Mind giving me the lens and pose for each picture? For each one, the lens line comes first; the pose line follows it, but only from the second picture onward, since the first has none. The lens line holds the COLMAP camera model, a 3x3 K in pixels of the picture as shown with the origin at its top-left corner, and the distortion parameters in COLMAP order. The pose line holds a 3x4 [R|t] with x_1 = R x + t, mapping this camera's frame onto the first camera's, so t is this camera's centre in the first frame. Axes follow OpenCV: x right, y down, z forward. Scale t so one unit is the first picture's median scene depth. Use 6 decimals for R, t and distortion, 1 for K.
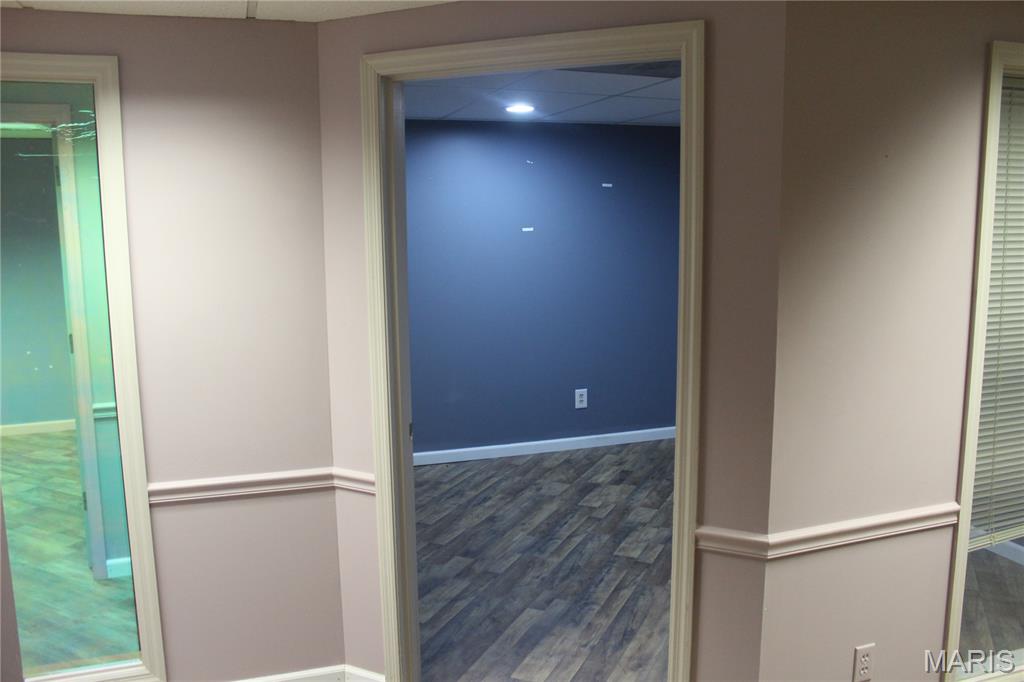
lens RADIAL K [[846.2, 0, 512.0], [0, 846.2, 341.0], [0, 0, 1]] dist [-0.159047, 0.137579]
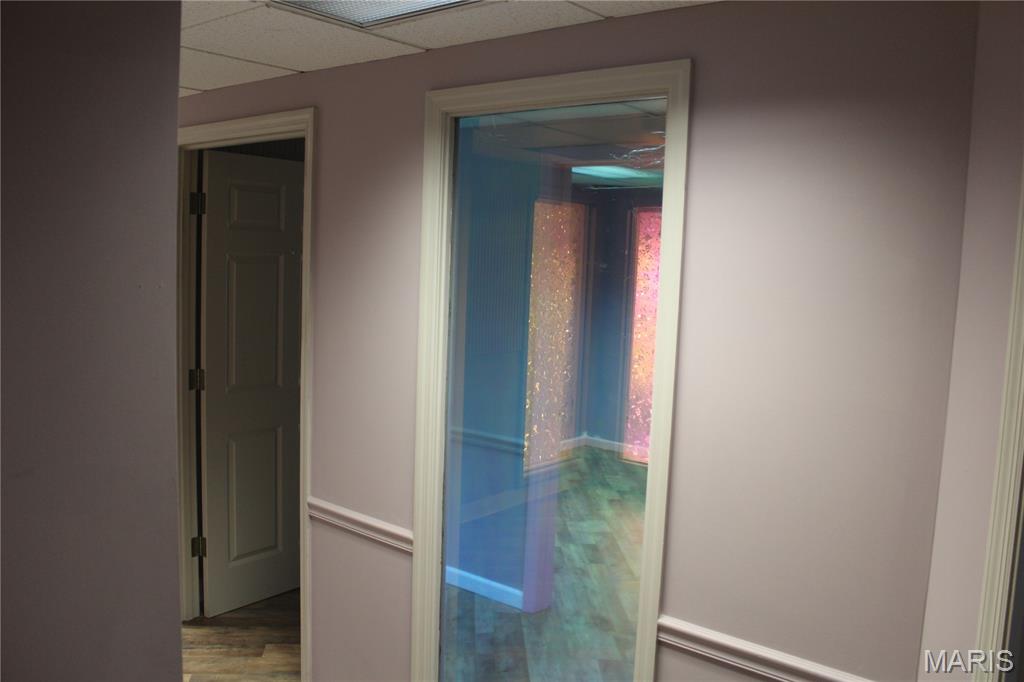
lens RADIAL K [[846.2, 0, 512.0], [0, 846.2, 341.0], [0, 0, 1]] dist [-0.159047, 0.137579]
pose [[0.520830, 0.114018, -0.846012, 0.112565], [-0.170318, 0.984994, 0.027897, -0.077600], [0.836497, 0.129561, 0.532434, 0.456227]]
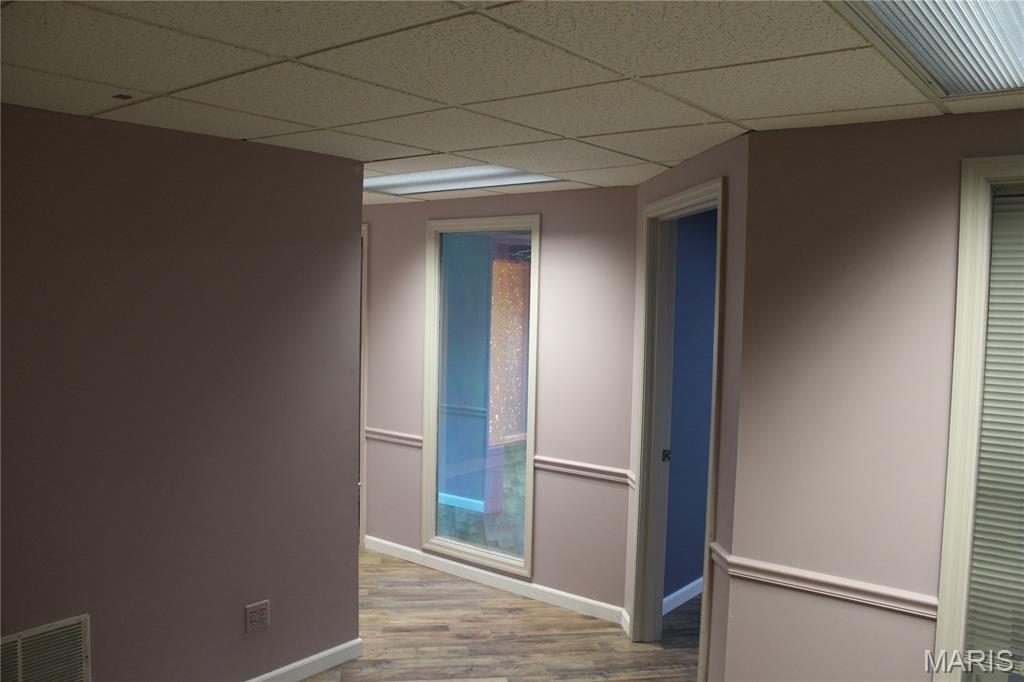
lens RADIAL K [[846.2, 0, 512.0], [0, 846.2, 341.0], [0, 0, 1]] dist [-0.159047, 0.137579]
pose [[0.540419, 0.063418, -0.839003, 1.040428], [-0.153593, 0.987836, -0.024264, -0.013007], [0.827259, 0.141978, 0.543586, -0.040420]]
